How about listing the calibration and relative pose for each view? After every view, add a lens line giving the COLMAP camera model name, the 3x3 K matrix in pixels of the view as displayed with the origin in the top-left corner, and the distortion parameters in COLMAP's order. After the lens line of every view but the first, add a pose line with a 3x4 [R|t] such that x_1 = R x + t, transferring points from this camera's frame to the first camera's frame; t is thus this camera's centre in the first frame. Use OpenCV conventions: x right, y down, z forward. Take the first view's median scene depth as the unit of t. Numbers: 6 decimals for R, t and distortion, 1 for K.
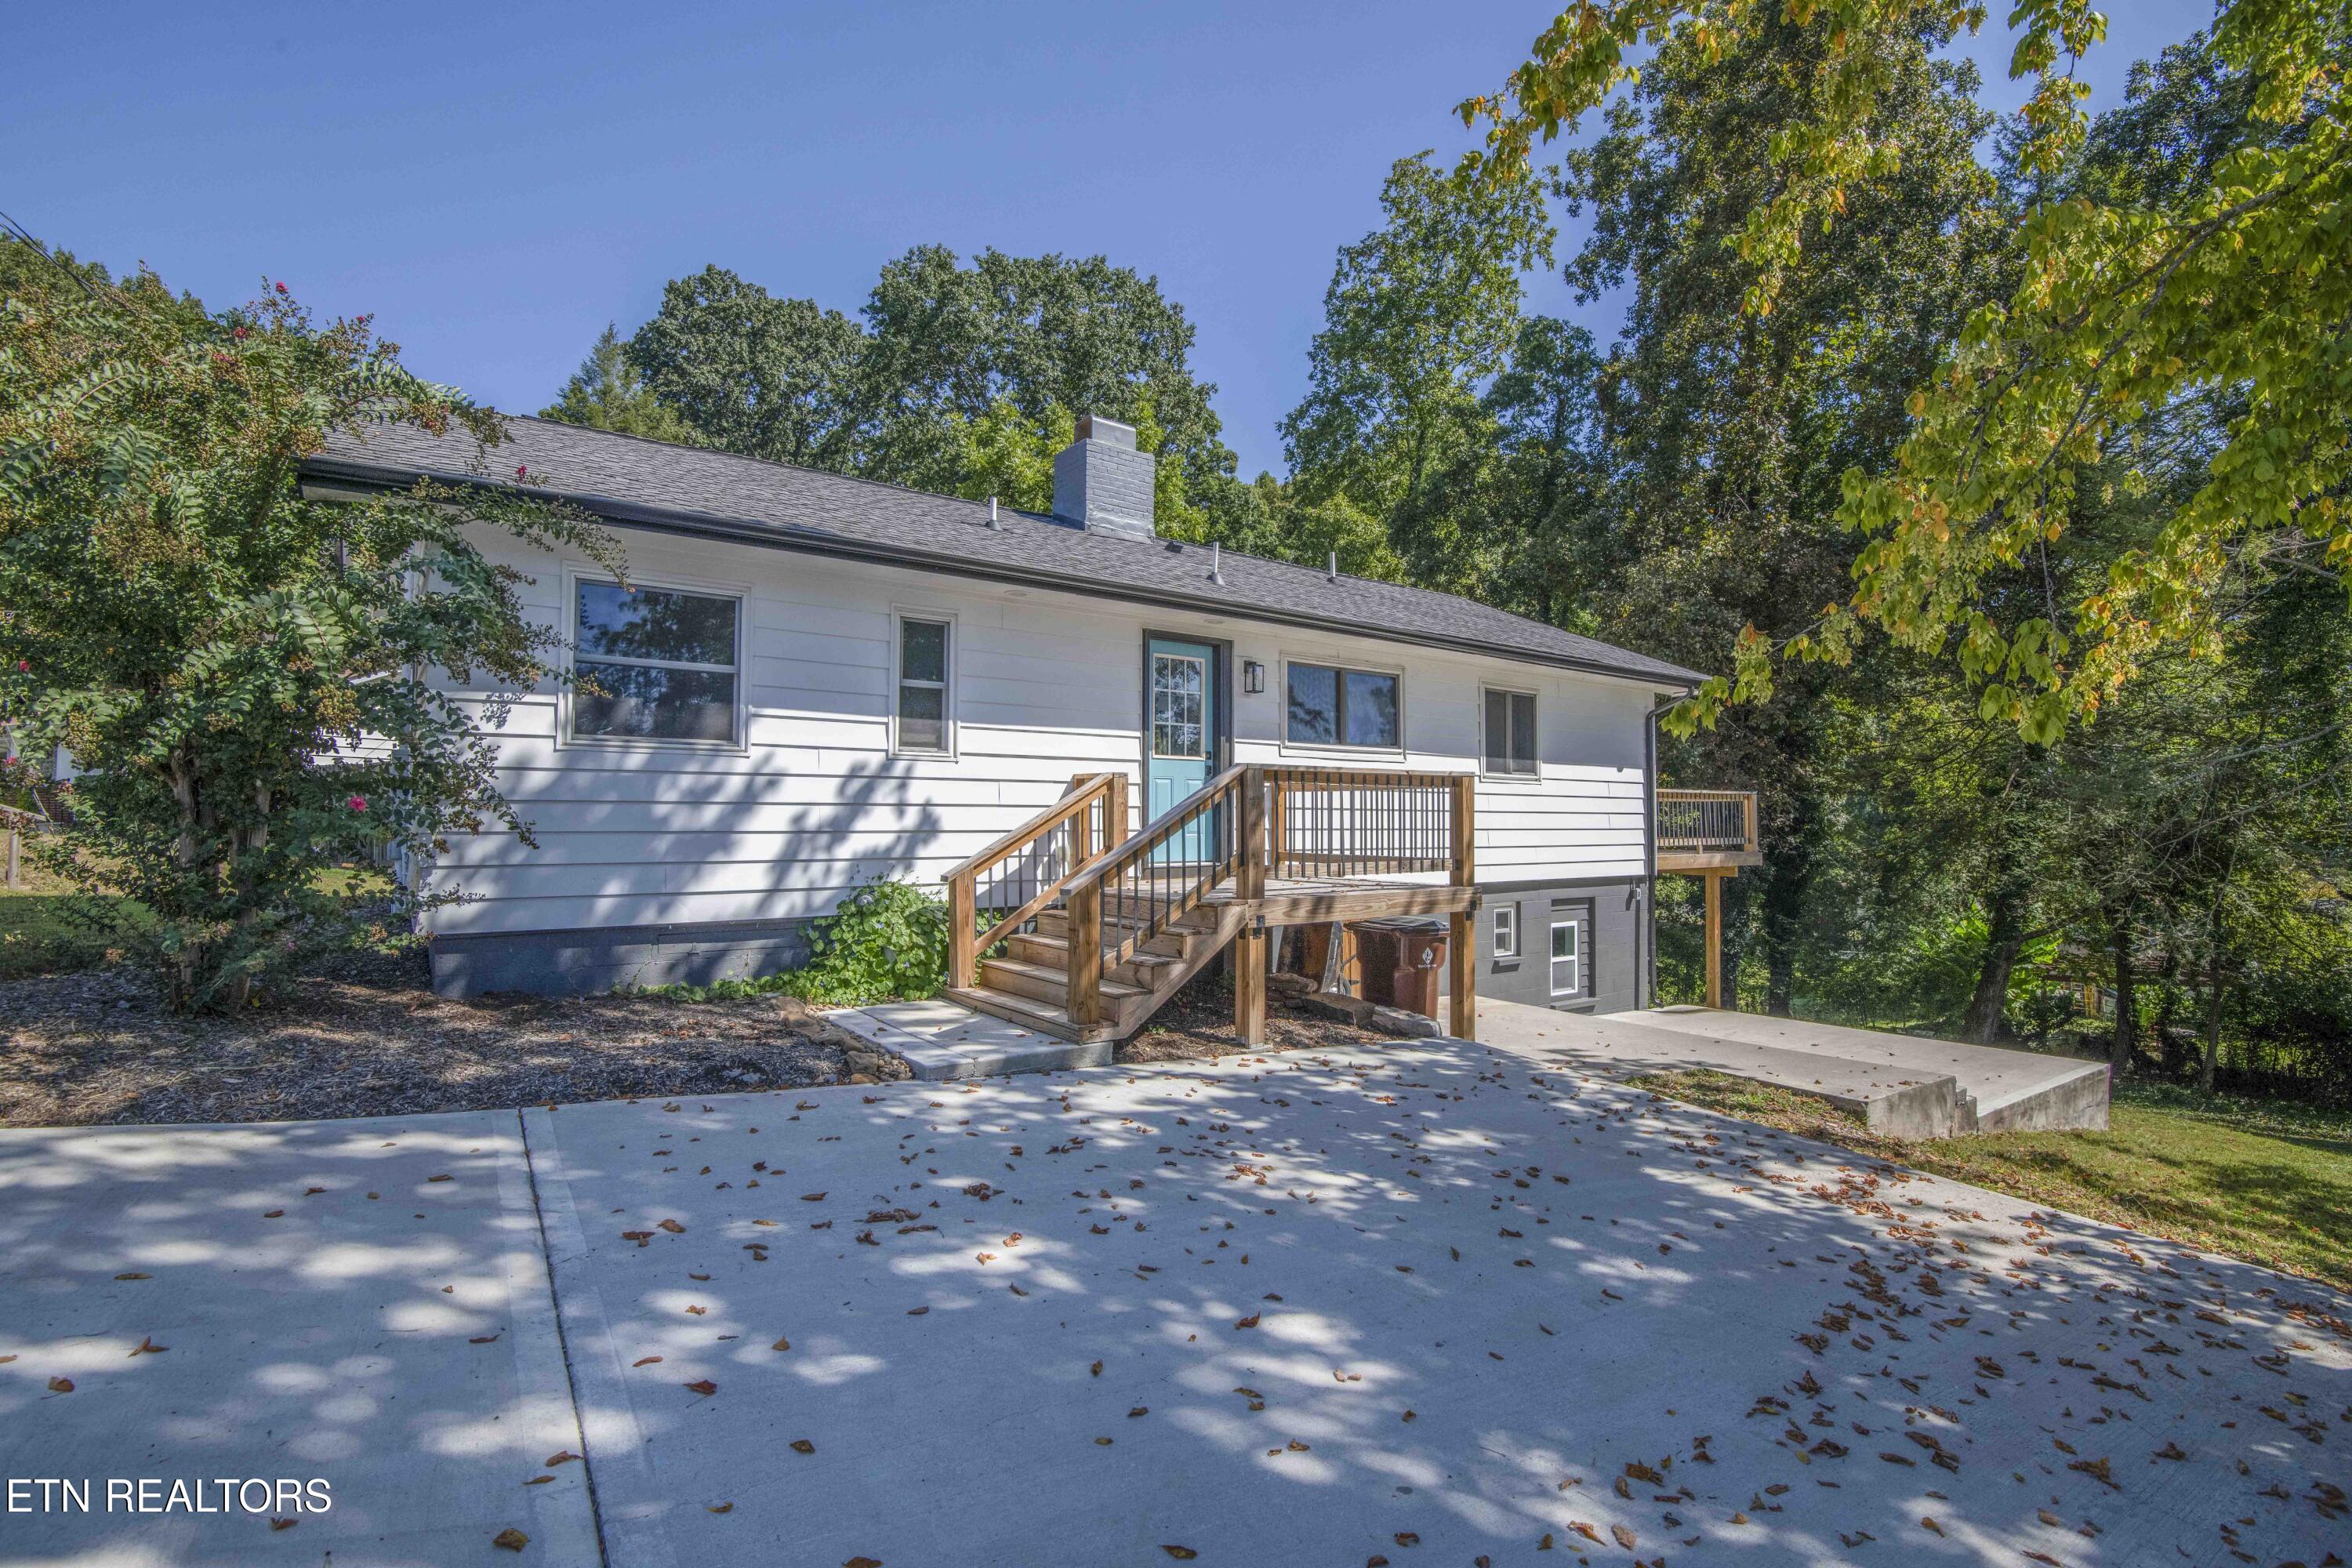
lens RADIAL K [[1113.6, 0, 1218.5], [0, 1113.6, 762.5], [0, 0, 1]] dist [-0.022868, 0.000254]
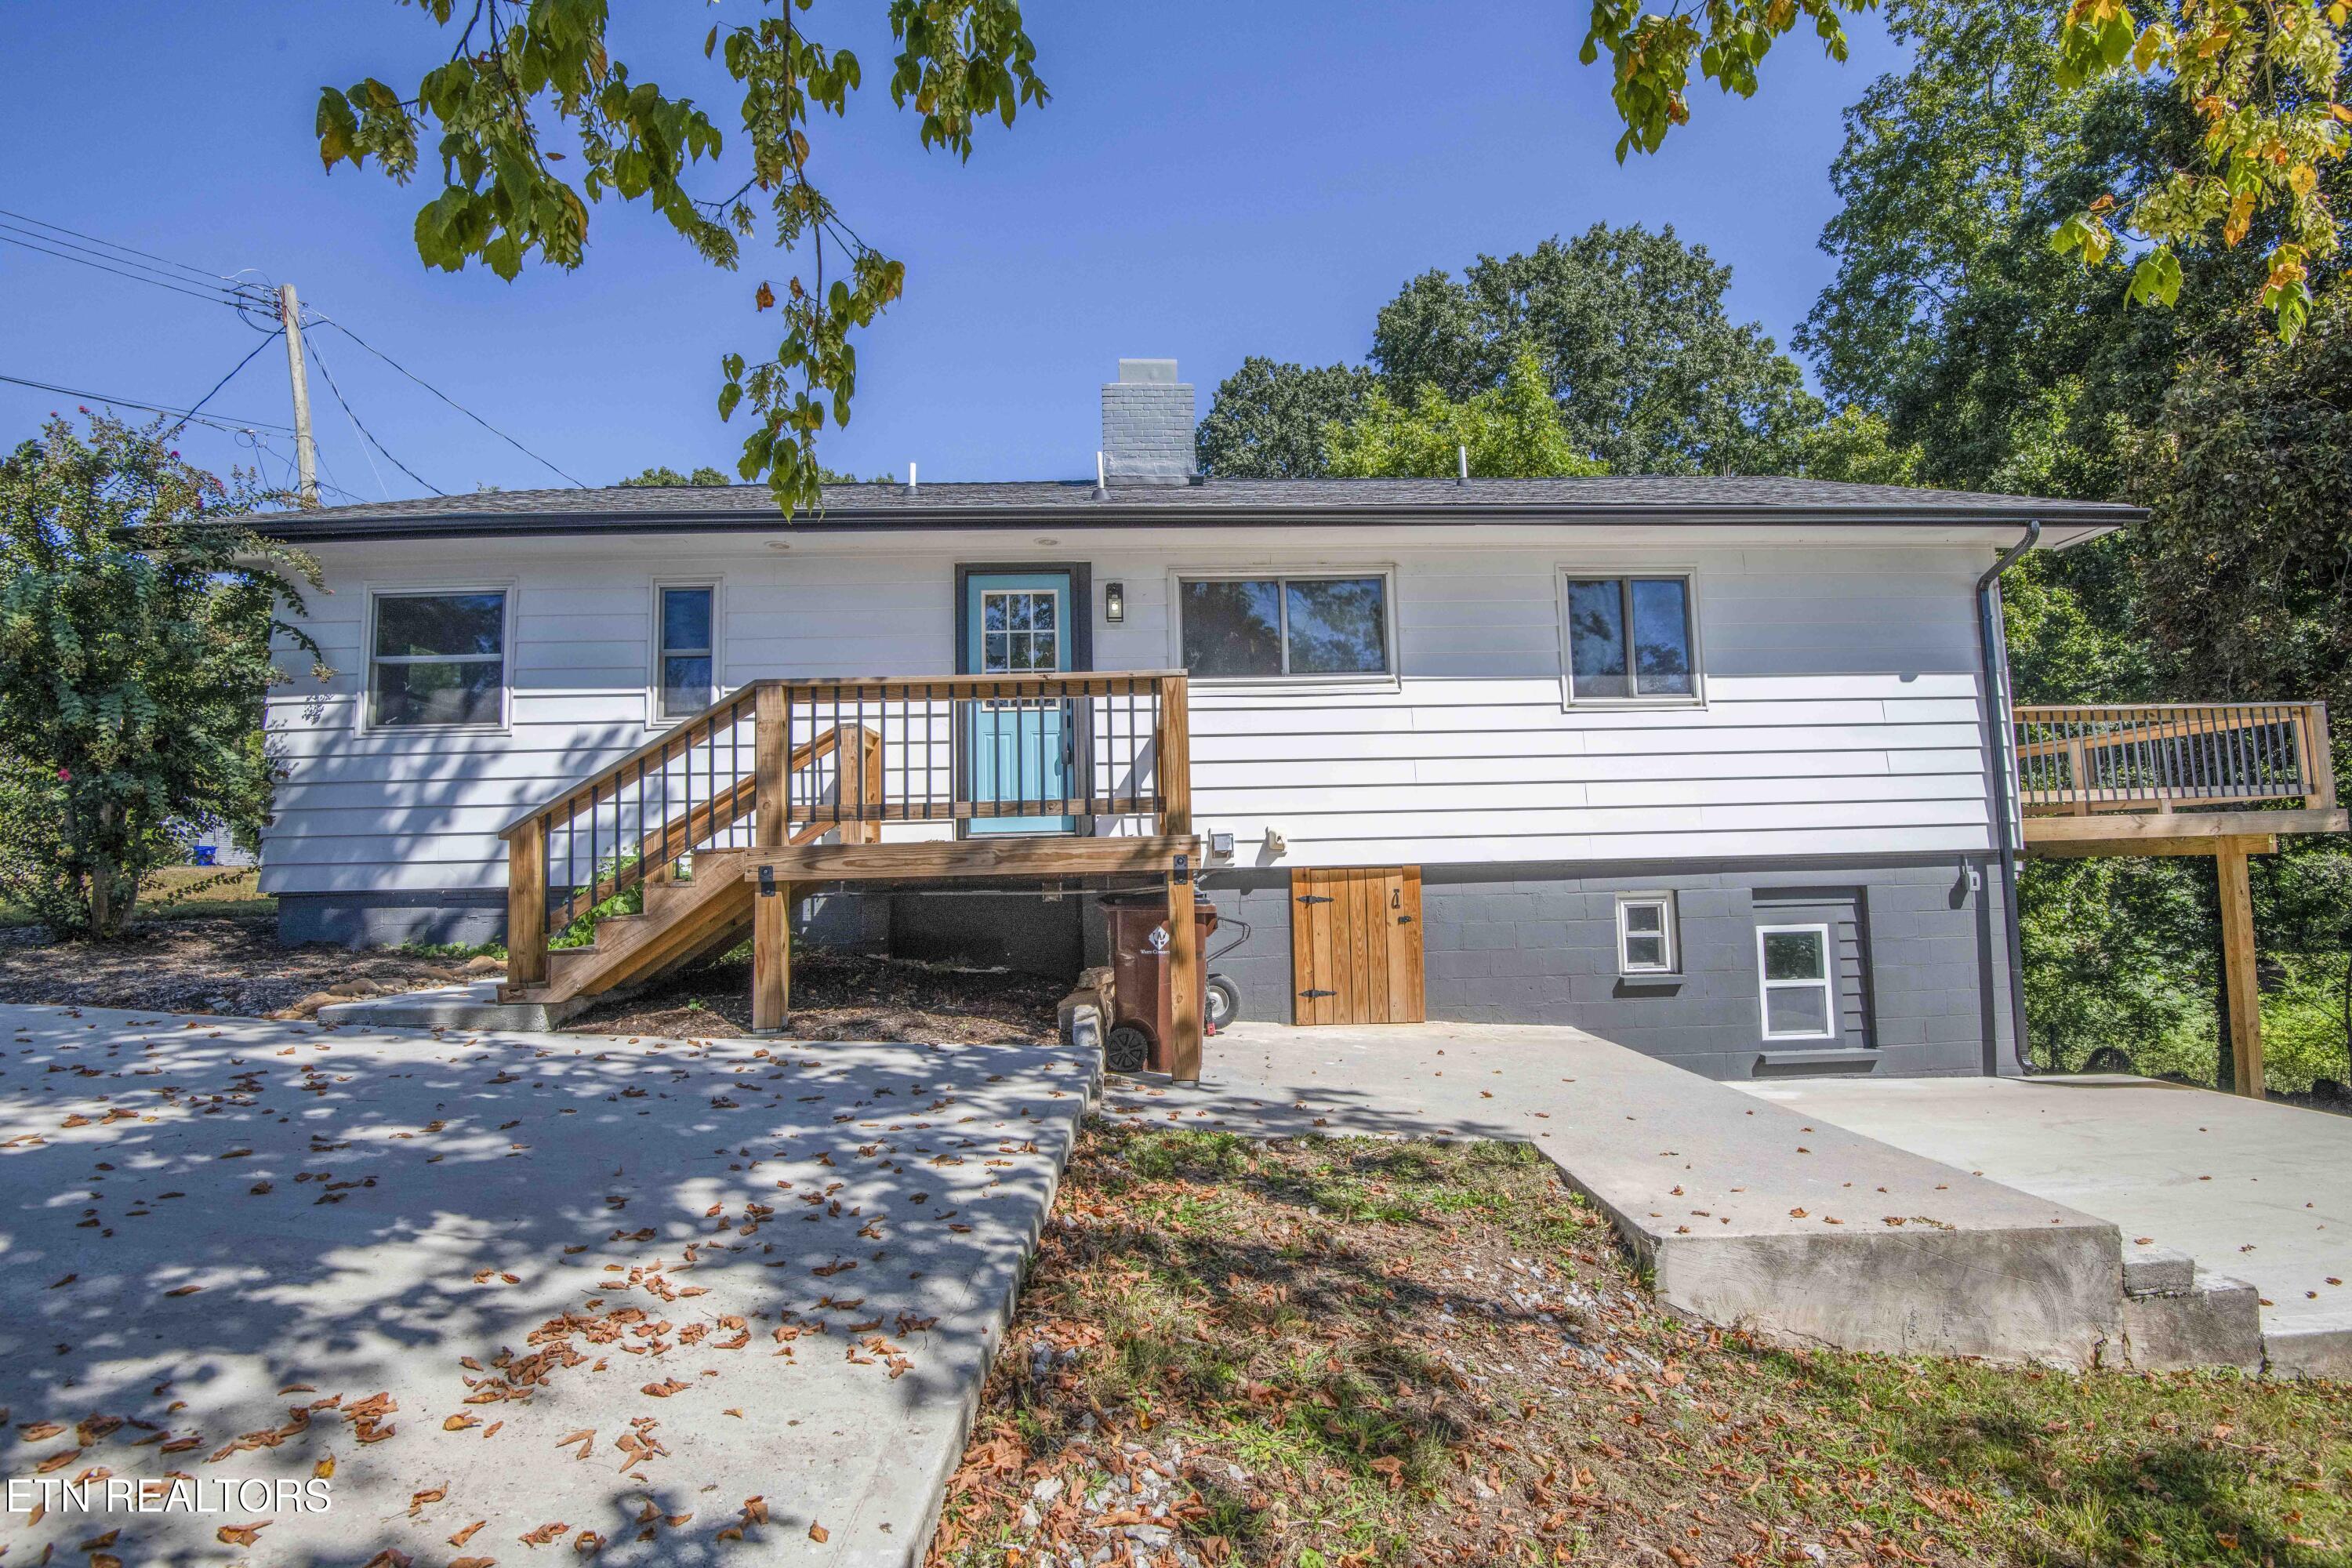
lens RADIAL K [[1099.3, 0, 1185.8], [0, 1099.3, 781.1], [0, 0, 1]] dist [-0.021234, -0.013346]
pose [[0.811568, -0.074343, -0.579509, 0.389700], [0.060906, 0.997233, -0.042635, 0.066121], [0.581075, -0.000695, 0.813850, 0.287700]]
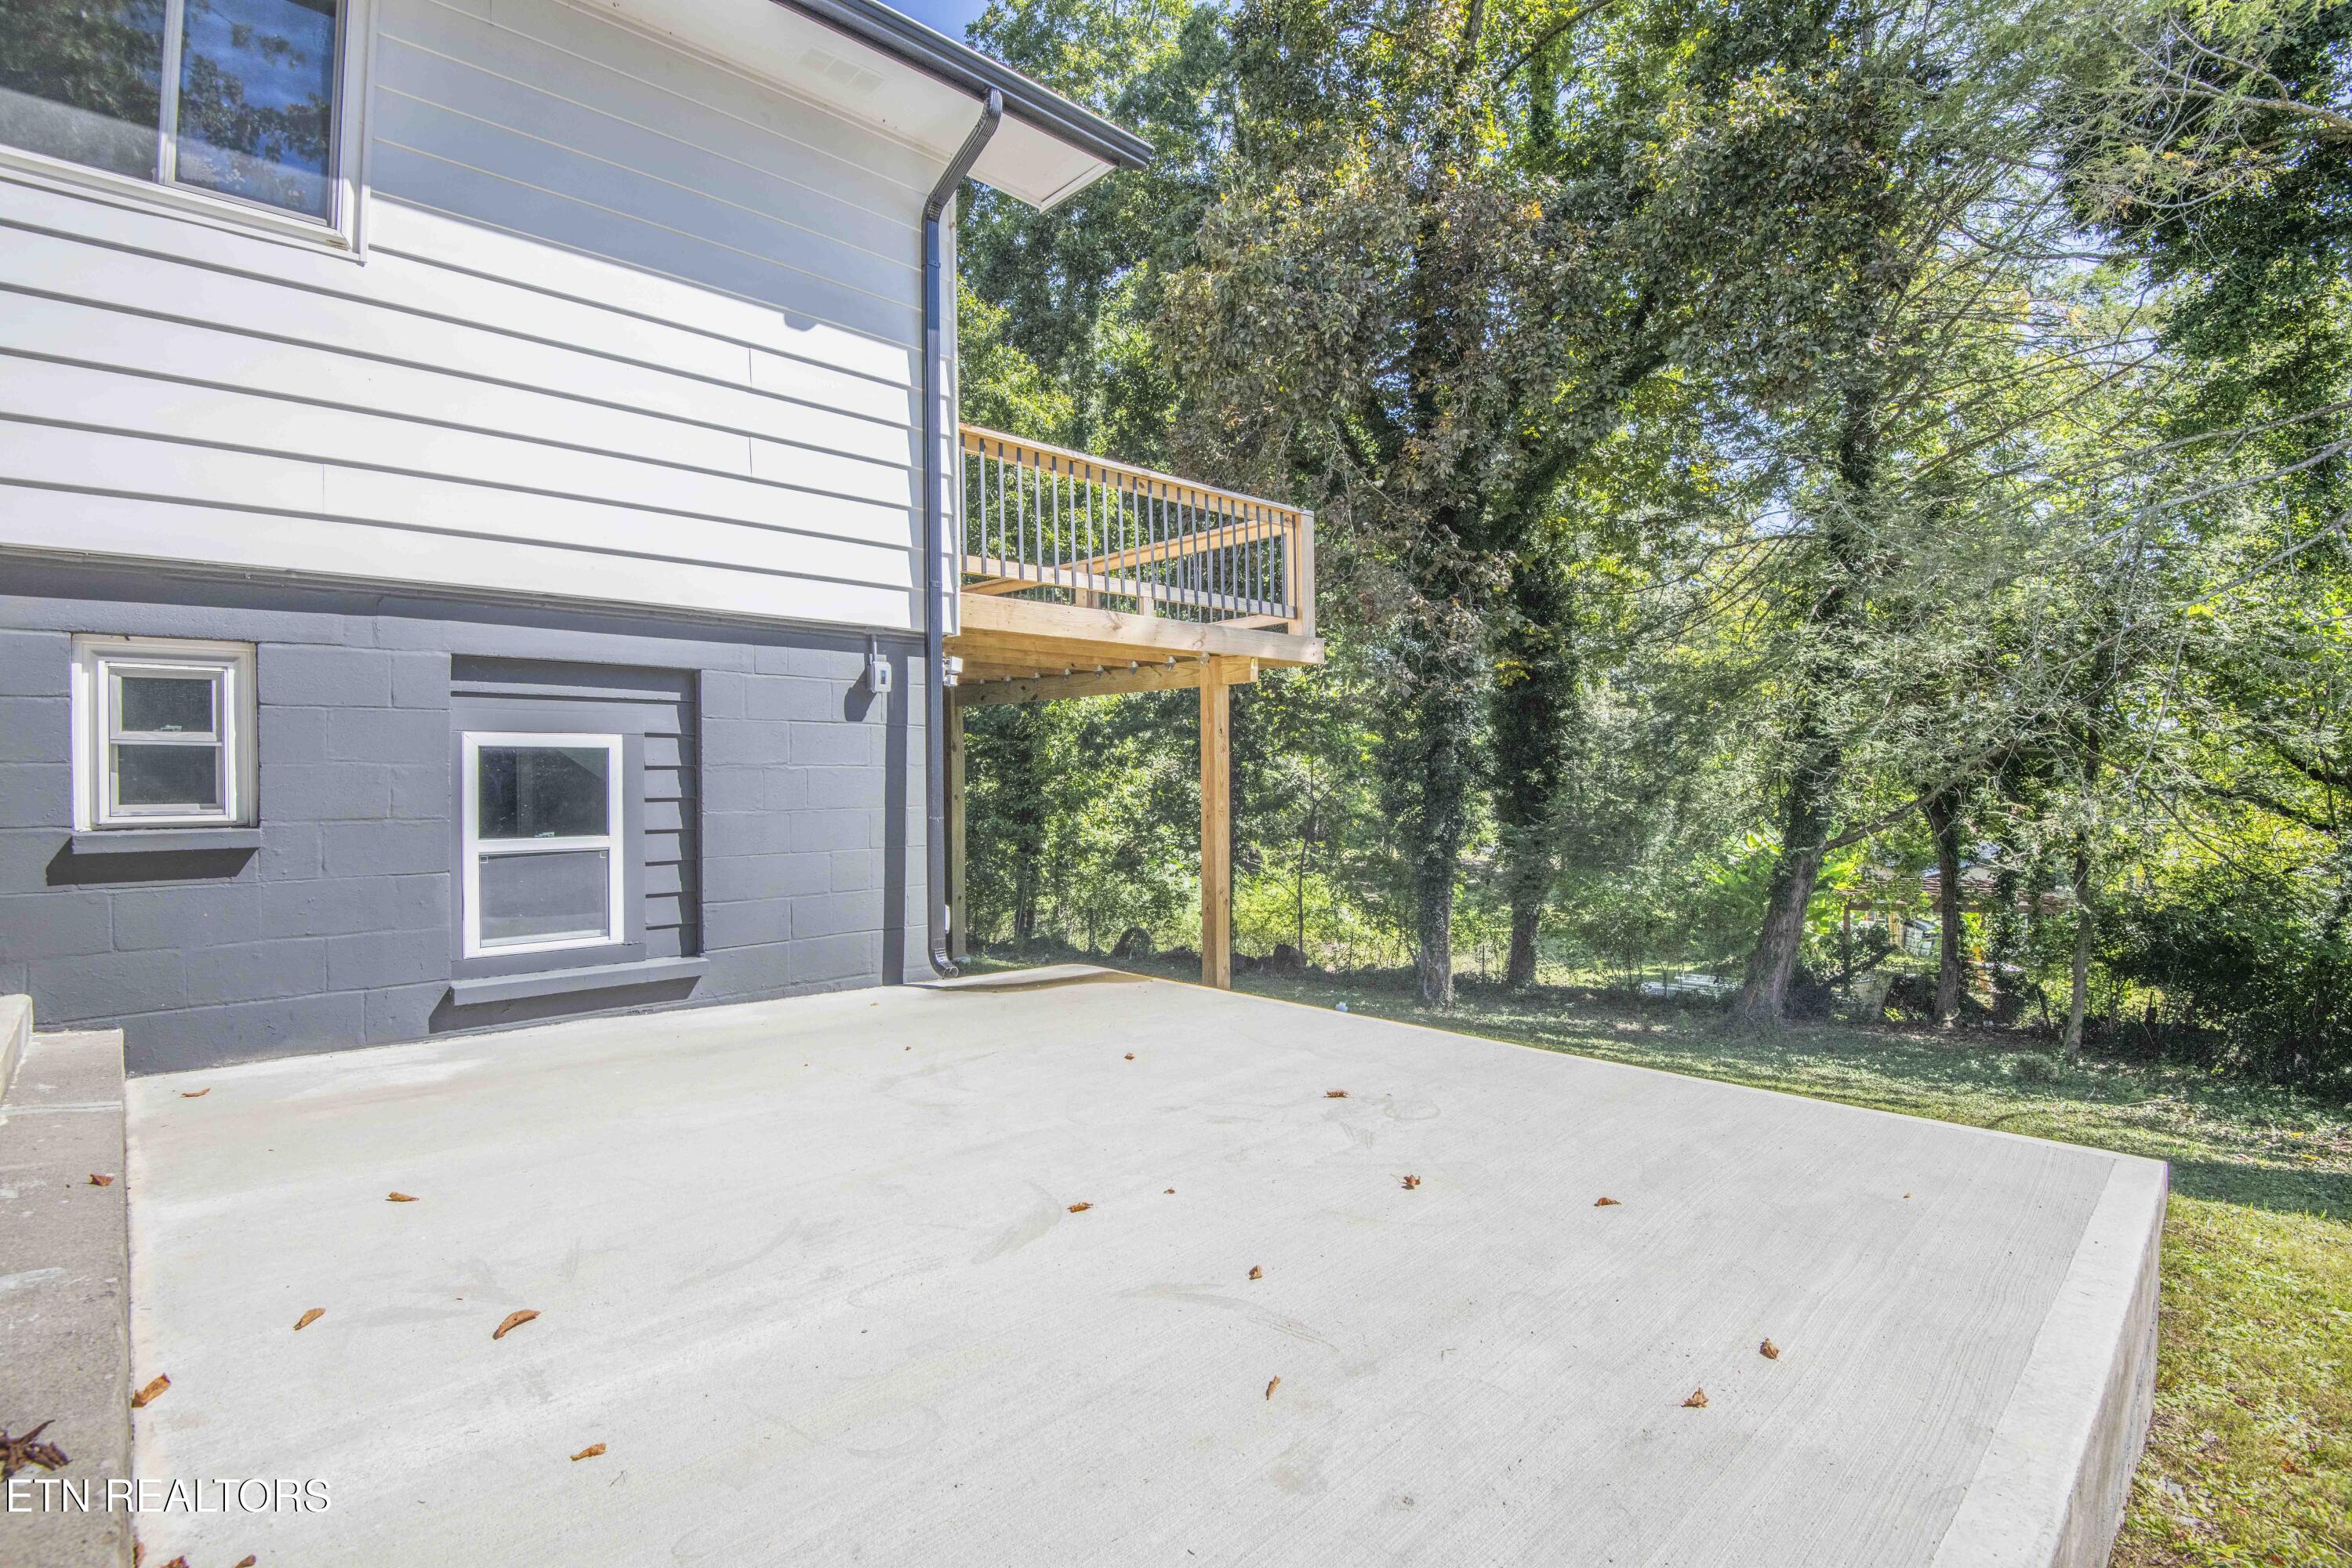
lens RADIAL K [[1113.6, 0, 1218.5], [0, 1113.6, 762.5], [0, 0, 1]] dist [-0.022868, 0.000254]
pose [[0.990943, -0.007762, 0.134060, 0.456589], [0.001625, 0.998948, 0.045828, 0.135263], [-0.134275, -0.045195, 0.989913, 0.637012]]
